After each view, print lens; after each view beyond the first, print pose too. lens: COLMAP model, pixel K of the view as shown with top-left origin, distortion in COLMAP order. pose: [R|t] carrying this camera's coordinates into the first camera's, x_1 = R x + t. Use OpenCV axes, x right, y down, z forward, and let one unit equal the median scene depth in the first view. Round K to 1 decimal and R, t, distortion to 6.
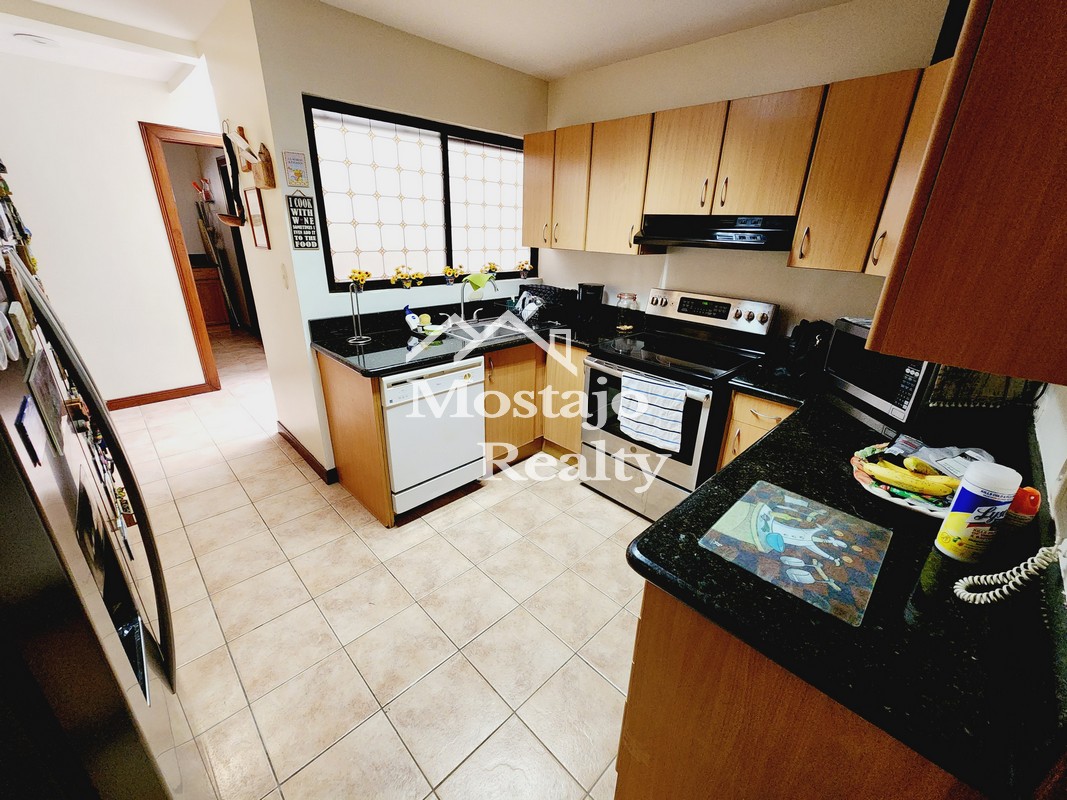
lens RADIAL K [[436.7, 0, 535.0], [0, 436.7, 396.9], [0, 0, 1]] dist [0.000893, -0.000087]
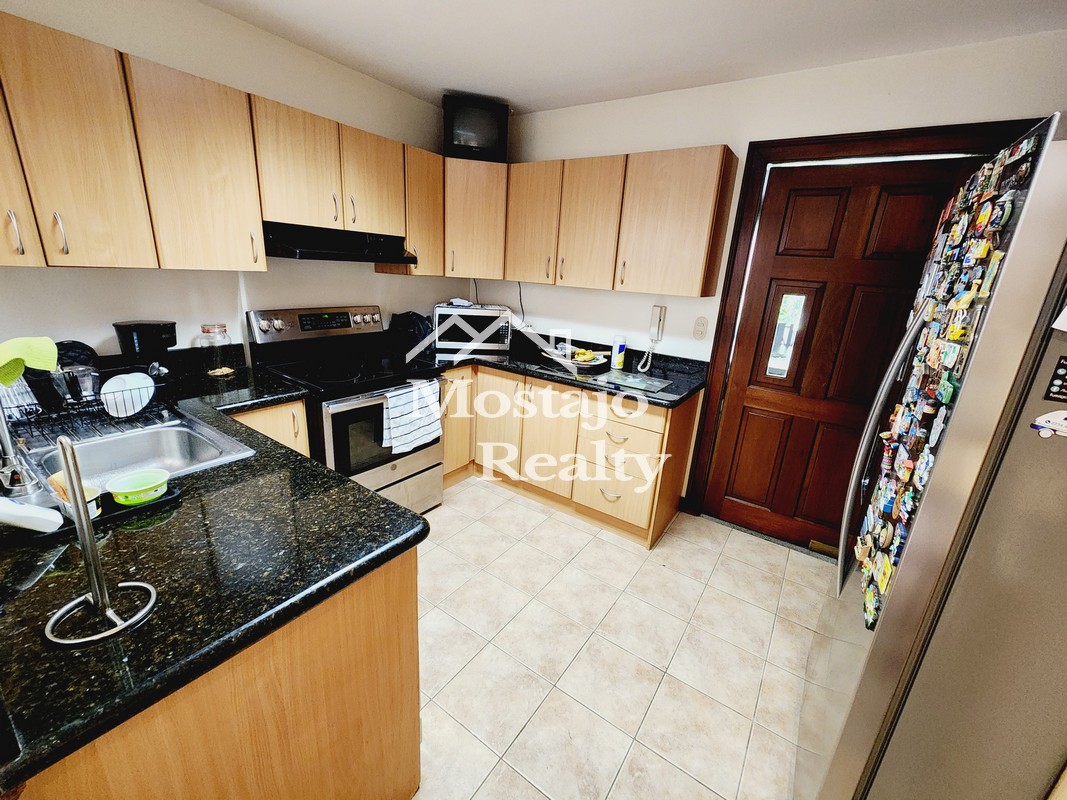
lens RADIAL K [[436.7, 0, 535.0], [0, 436.7, 396.9], [0, 0, 1]] dist [0.000893, -0.000087]
pose [[-0.186067, -0.323090, 0.927897, -0.754382], [0.290365, 0.884125, 0.366074, -0.311258], [-0.938652, 0.337543, -0.070692, 0.773668]]
